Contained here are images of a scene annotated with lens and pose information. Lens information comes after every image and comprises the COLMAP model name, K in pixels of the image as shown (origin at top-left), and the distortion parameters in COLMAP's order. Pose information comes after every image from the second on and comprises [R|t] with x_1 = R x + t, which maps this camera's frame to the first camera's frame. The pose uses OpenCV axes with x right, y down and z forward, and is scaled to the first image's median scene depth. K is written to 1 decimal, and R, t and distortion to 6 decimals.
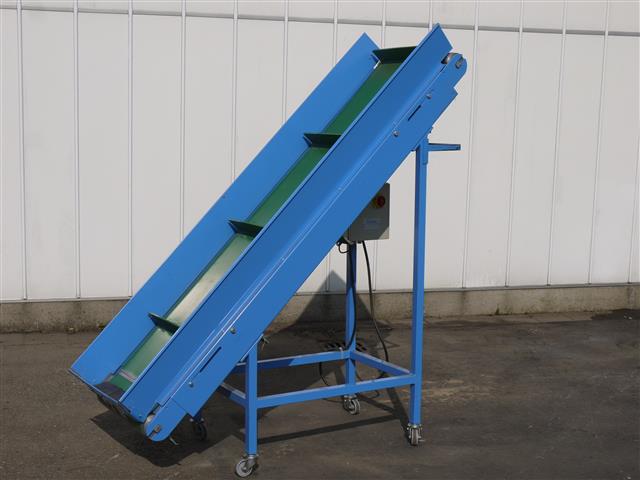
lens RADIAL K [[1064.0, 0, 320.0], [0, 1064.0, 240.0], [0, 0, 1]] dist [-0.026578, 0.095682]
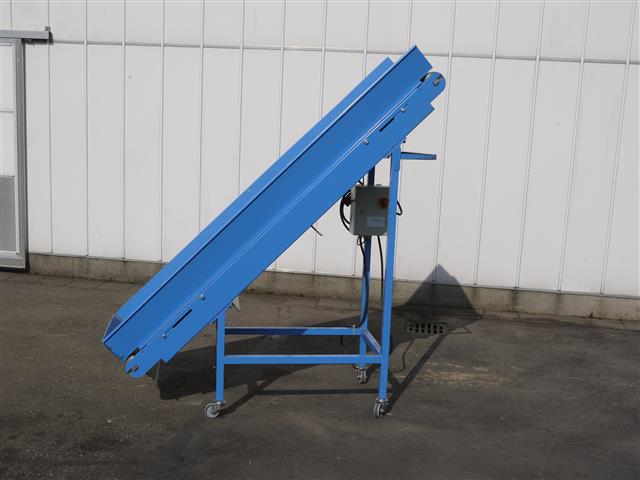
lens RADIAL K [[790.9, 0, 320.0], [0, 790.9, 240.0], [0, 0, 1]] dist [-0.021983, -0.028927]
pose [[0.916107, 0.081014, -0.392664, 0.280950], [-0.079592, 0.996628, 0.019931, -0.006399], [0.392954, 0.012994, 0.919466, 0.156301]]
